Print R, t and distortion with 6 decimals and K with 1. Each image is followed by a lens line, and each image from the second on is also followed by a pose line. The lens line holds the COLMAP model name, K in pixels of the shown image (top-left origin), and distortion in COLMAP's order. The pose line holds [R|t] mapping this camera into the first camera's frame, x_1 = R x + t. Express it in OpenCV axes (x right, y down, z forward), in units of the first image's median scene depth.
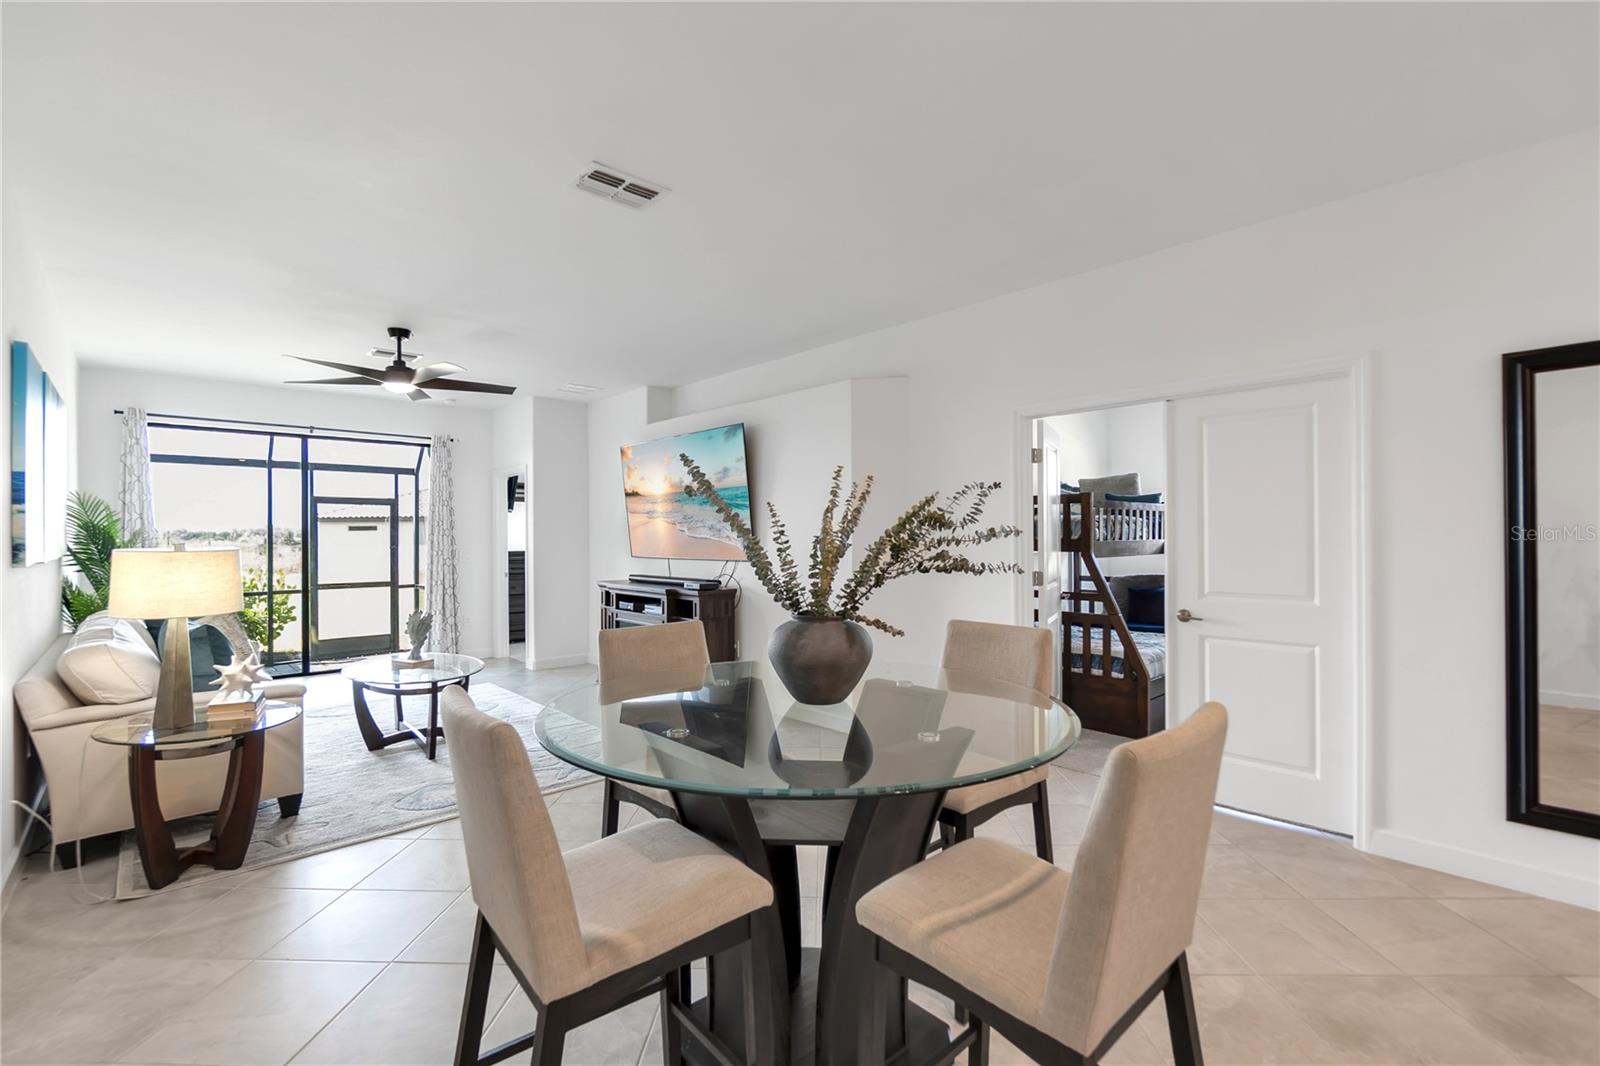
lens RADIAL K [[701.3, 0, 800.0], [0, 701.3, 533.0], [0, 0, 1]] dist [-0.002562, 0.000243]
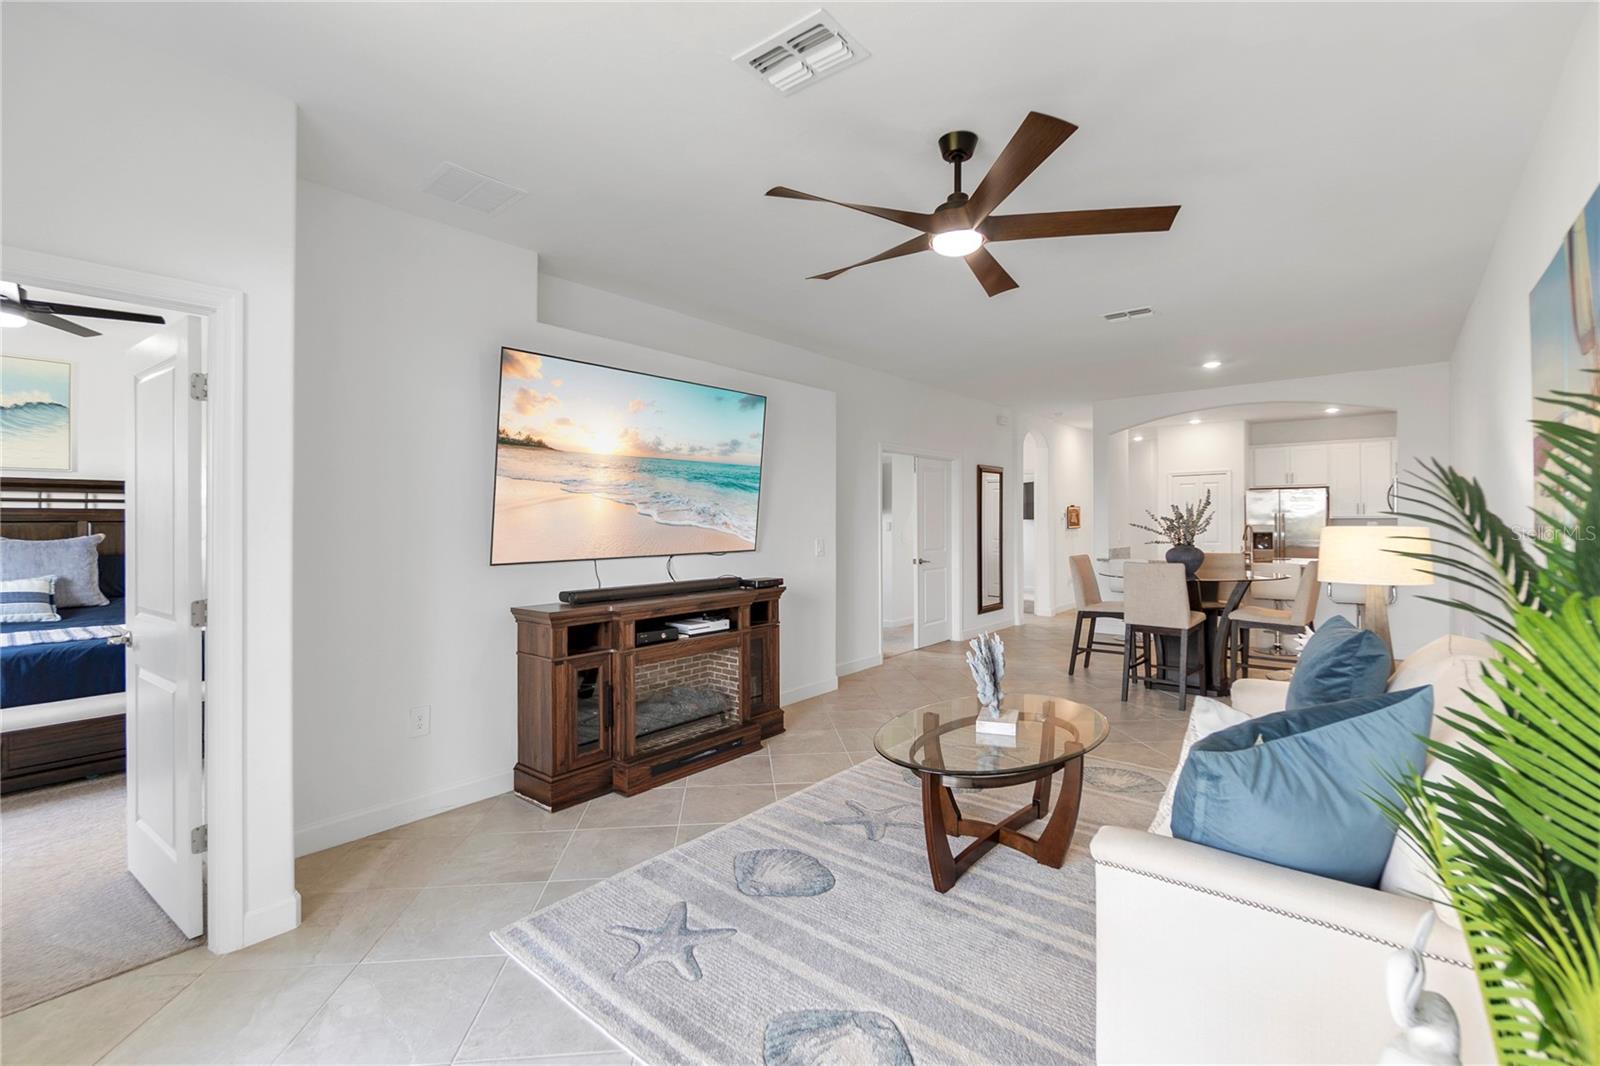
lens RADIAL K [[723.6, 0, 801.9], [0, 723.6, 521.9], [0, 0, 1]] dist [-0.000669, -0.000051]
pose [[-0.116962, 0.009007, 0.993096, -0.970322], [0.004871, 0.999952, -0.008496, 0.011112], [-0.993124, 0.003843, -0.117001, 1.035508]]
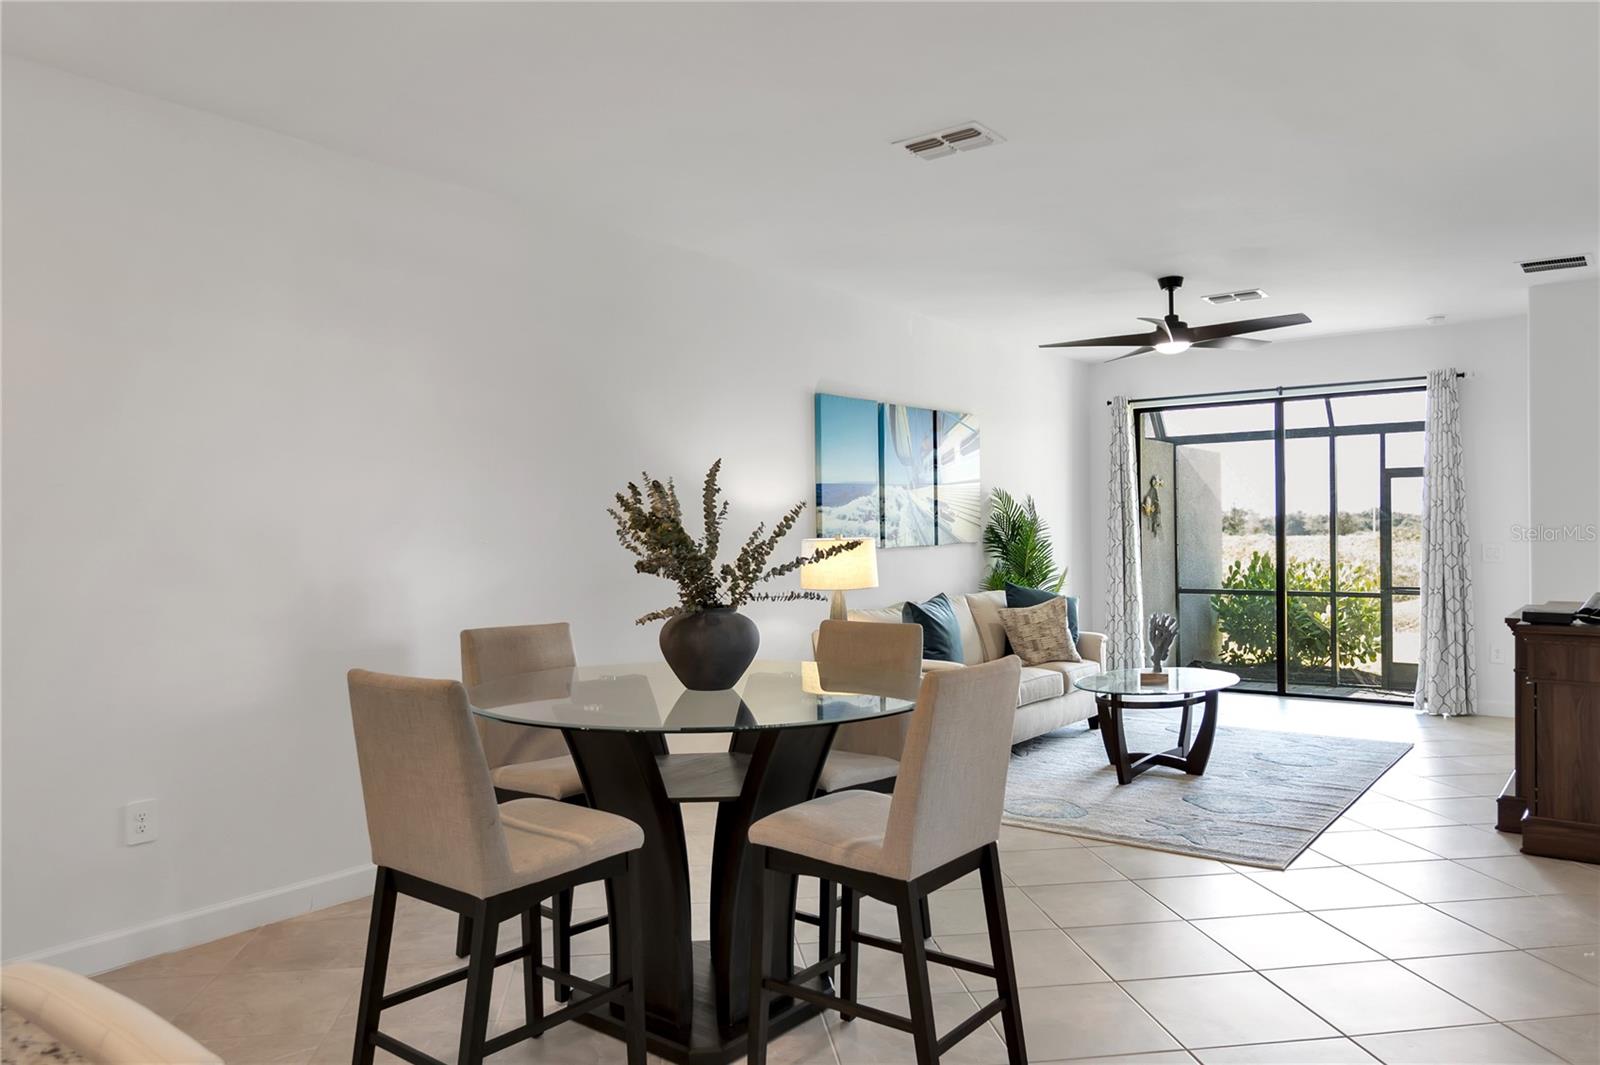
lens RADIAL K [[1115.3, 0, 800.0], [0, 1115.3, 532.5], [0, 0, 1]] dist [-0.000459, 0.000084]
pose [[0.167605, 0.005478, -0.985839, 0.583699], [0.012918, 0.999887, 0.007753, -0.002658], [0.985770, -0.014035, 0.167515, 0.293304]]
